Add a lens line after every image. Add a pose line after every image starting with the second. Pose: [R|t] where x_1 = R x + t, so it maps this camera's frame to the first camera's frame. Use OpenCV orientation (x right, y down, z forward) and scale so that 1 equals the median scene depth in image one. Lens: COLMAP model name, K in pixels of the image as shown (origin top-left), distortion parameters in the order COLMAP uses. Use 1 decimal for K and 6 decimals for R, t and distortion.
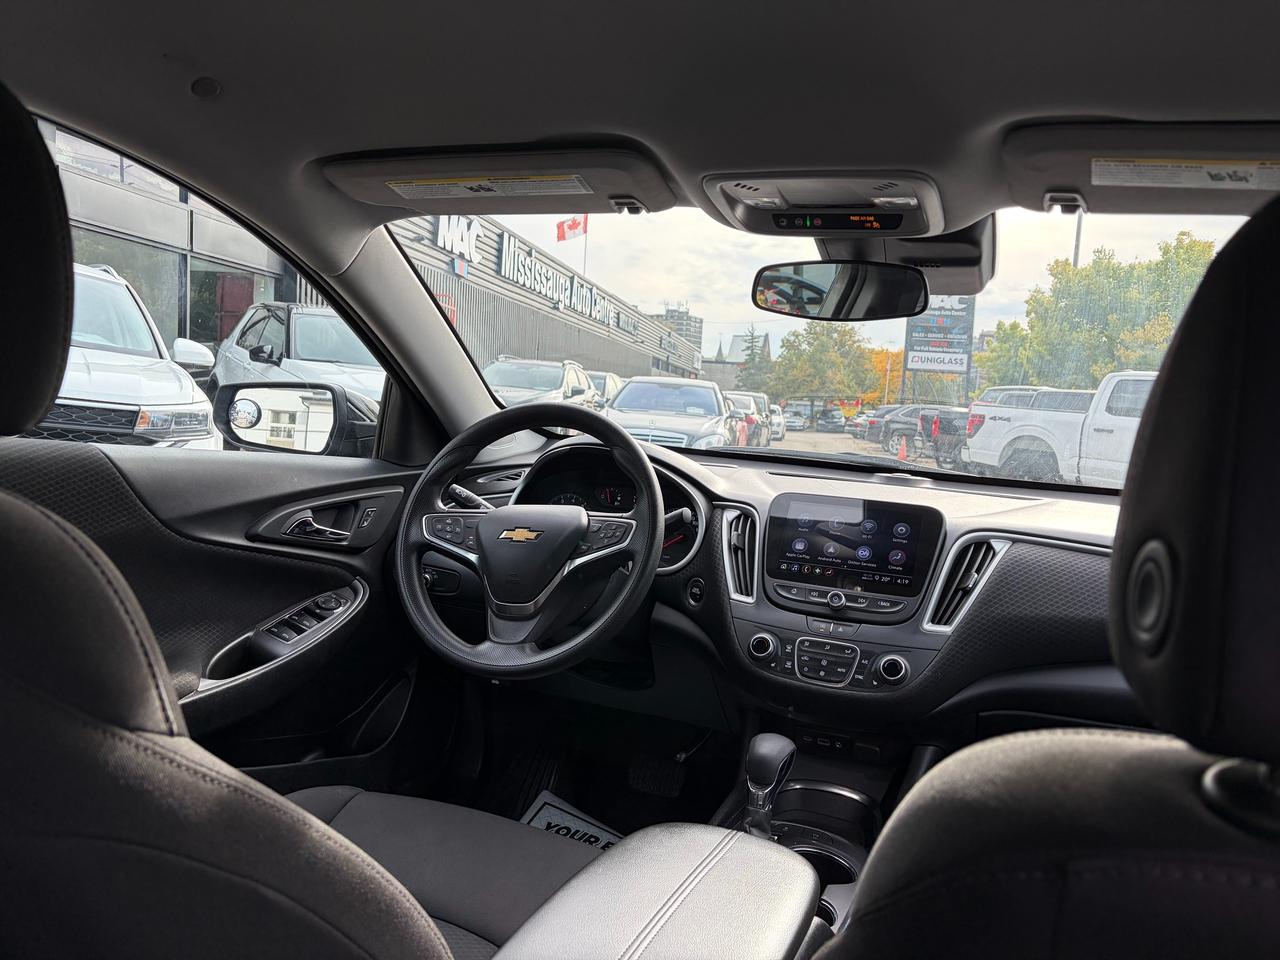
lens RADIAL K [[984.9, 0, 640.0], [0, 984.9, 480.0], [0, 0, 1]] dist [0.007017, -0.002522]
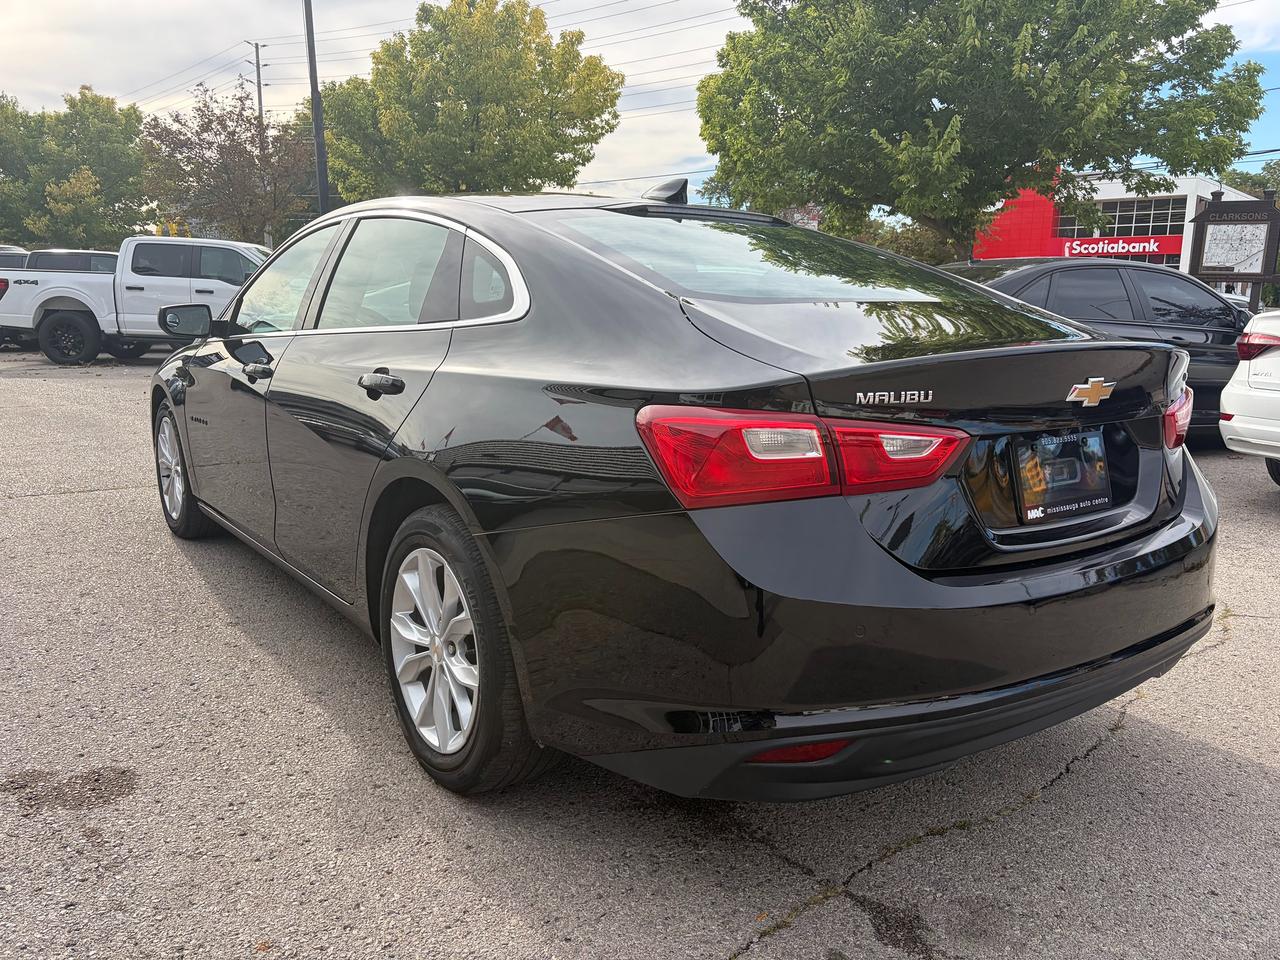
lens RADIAL K [[956.5, 0, 641.3], [0, 956.5, 454.3], [0, 0, 1]] dist [0.125859, -0.151674]
pose [[0.519636, -0.203199, 0.829872, -0.120132], [0.093870, 0.979005, 0.180938, -0.005757], [-0.849215, -0.016122, 0.527801, -0.071984]]
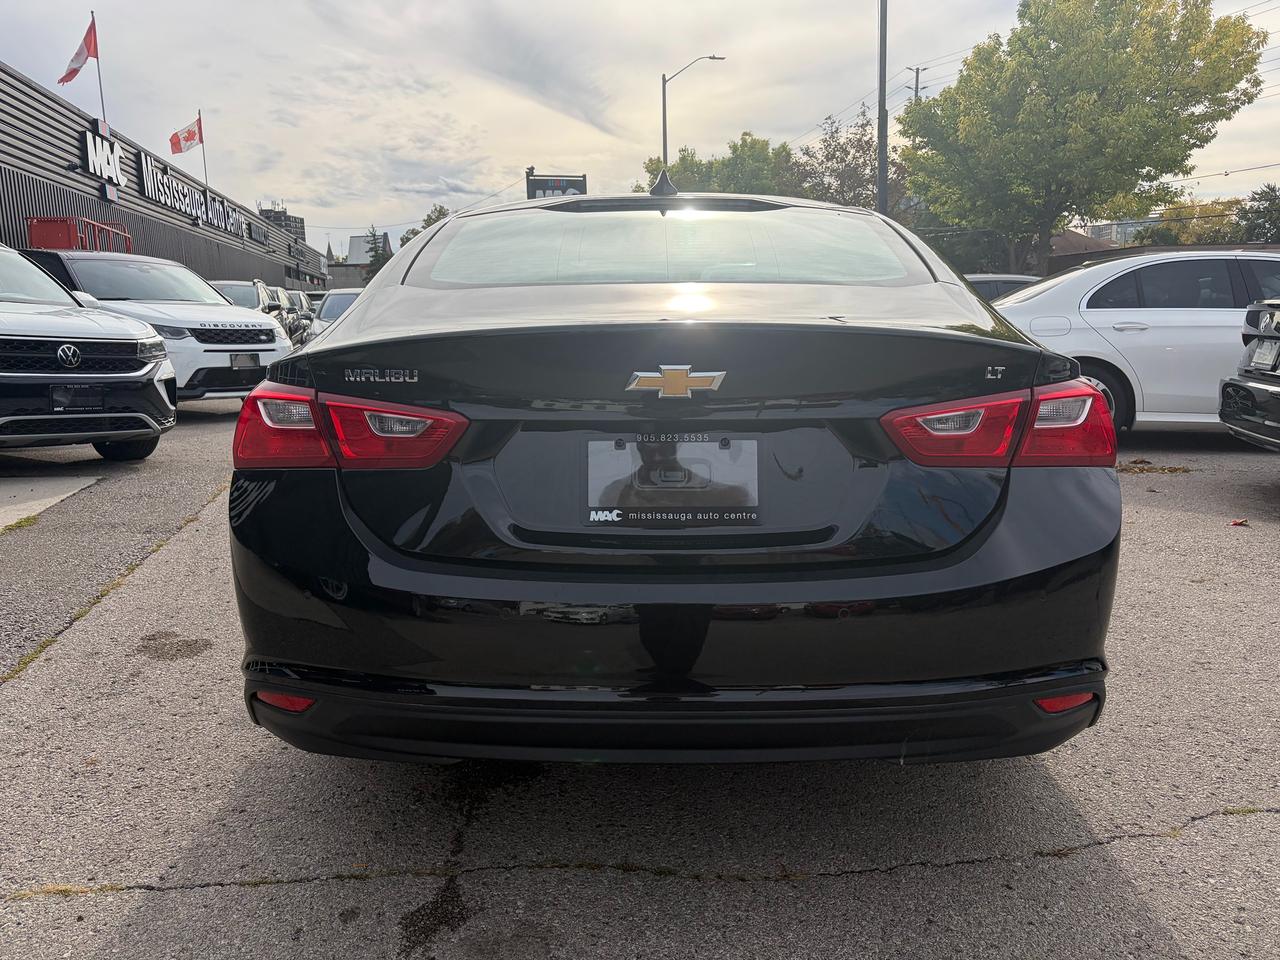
lens RADIAL K [[971.2, 0, 645.0], [0, 971.2, 478.6], [0, 0, 1]] dist [0.039541, -0.044135]
pose [[0.924600, -0.142121, 0.353436, -0.058906], [0.104510, 0.986836, 0.123417, 0.005673], [-0.366324, -0.077174, 0.927282, -0.123590]]
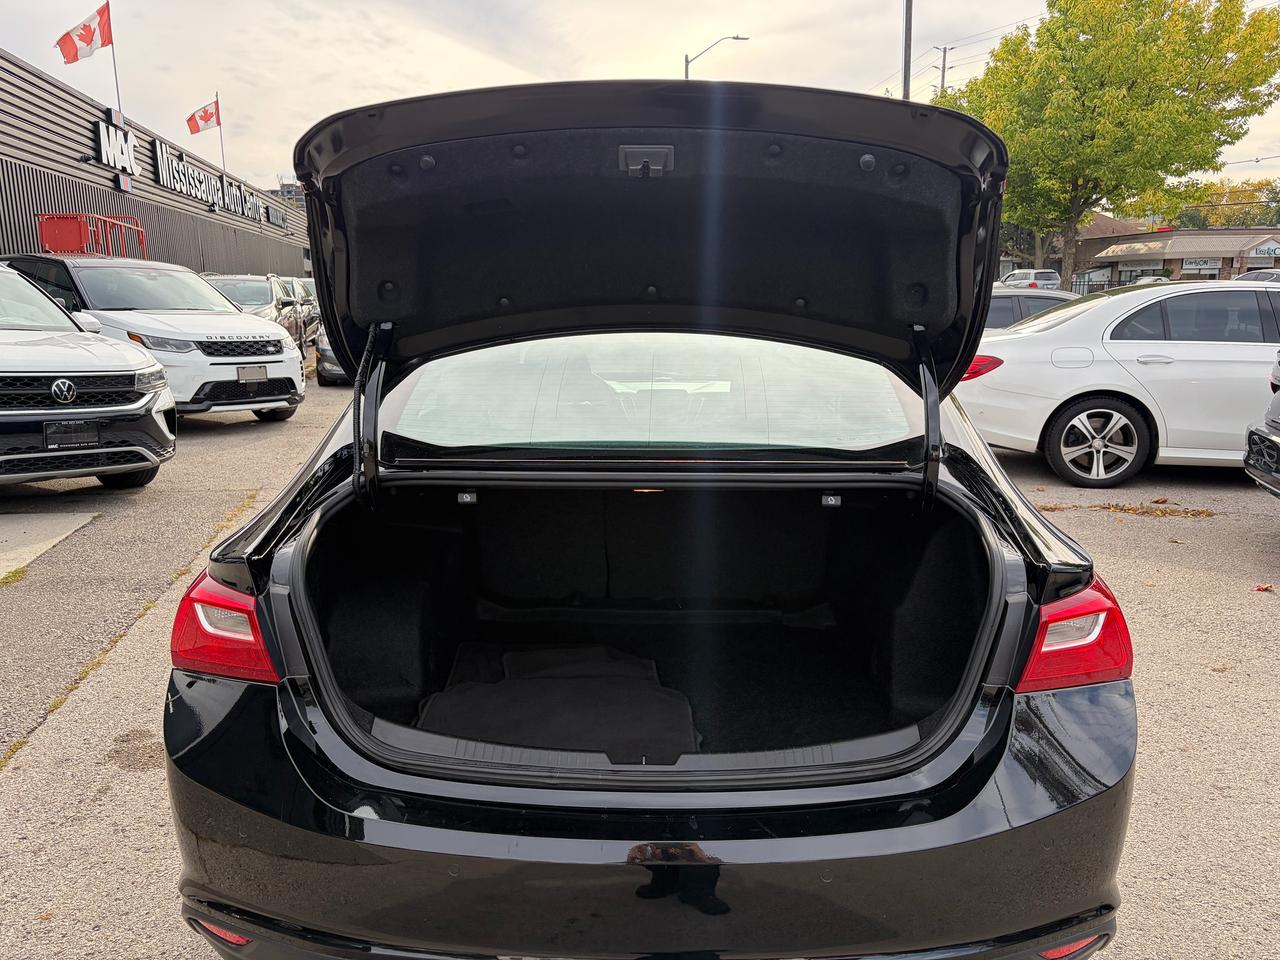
lens RADIAL K [[971.0, 0, 654.6], [0, 971.0, 477.9], [0, 0, 1]] dist [0.051093, -0.063538]
pose [[0.929567, -0.140137, 0.340980, -0.051791], [0.096231, 0.985103, 0.142517, -0.008412], [-0.355873, -0.099666, 0.929205, -0.118034]]
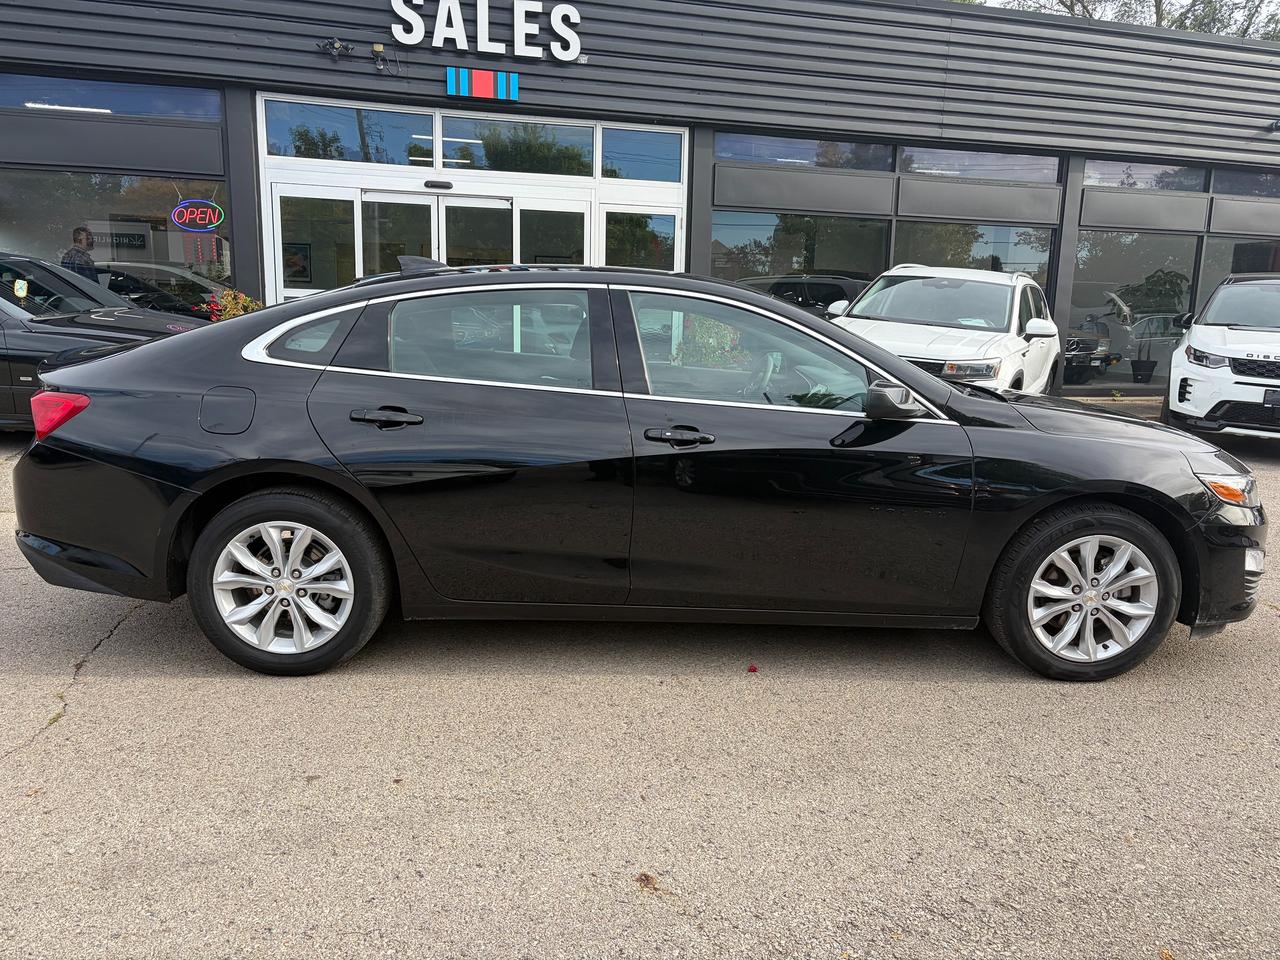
lens RADIAL K [[969.1, 0, 644.2], [0, 969.1, 479.2], [0, 0, 1]] dist [0.032912, -0.010027]
pose [[0.429211, 0.105775, -0.896989, 0.153825], [-0.069511, 0.994042, 0.083958, 0.005583], [0.900526, 0.026315, 0.434006, -0.052692]]
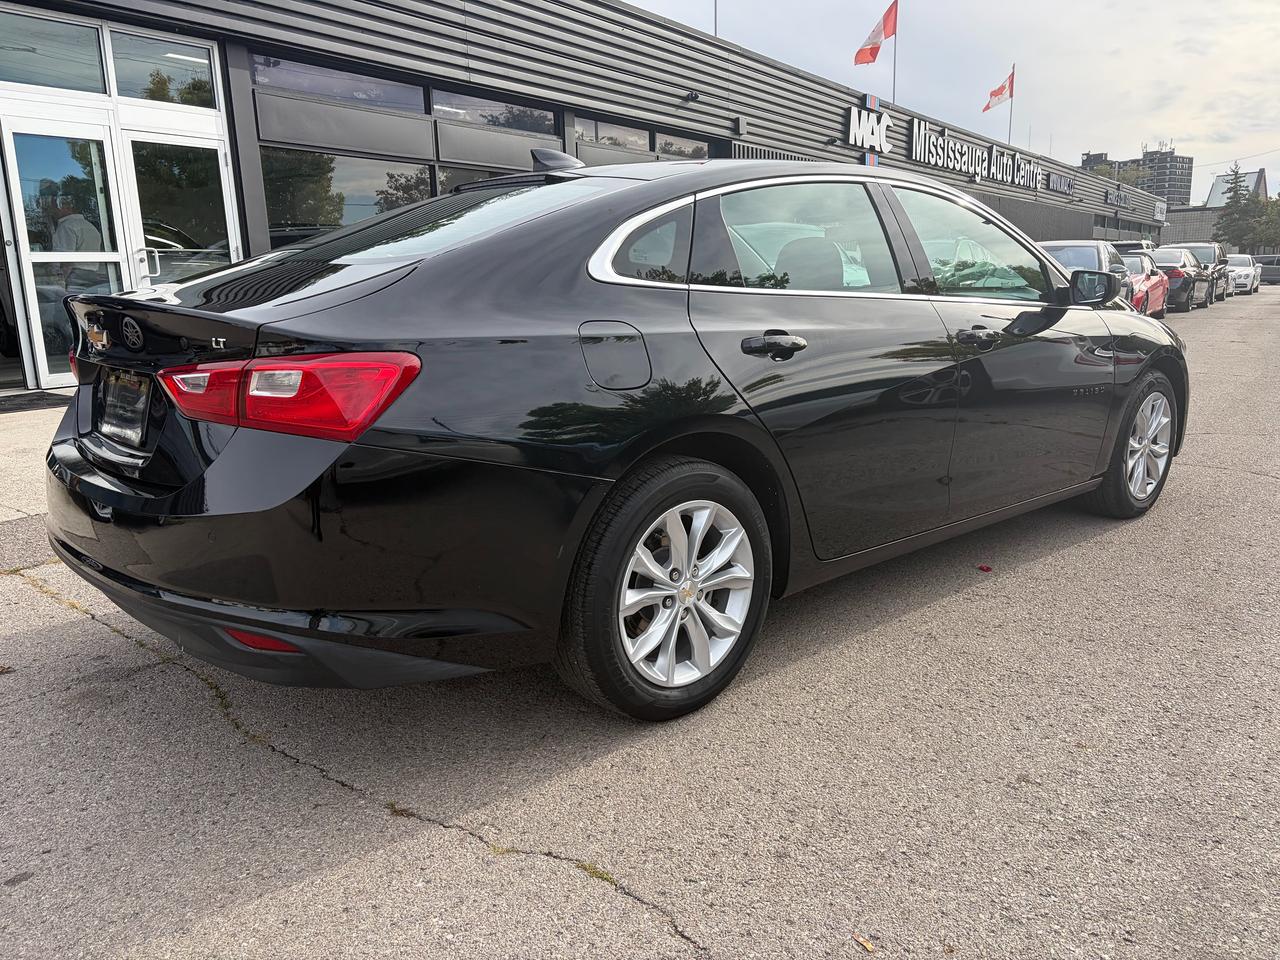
lens RADIAL K [[969.1, 0, 644.2], [0, 969.1, 479.2], [0, 0, 1]] dist [0.032912, -0.010027]
pose [[0.903530, 0.002561, -0.428518, 0.050706], [0.047912, 0.993109, 0.106958, 0.013287], [0.425839, -0.117170, 0.897180, -0.126410]]
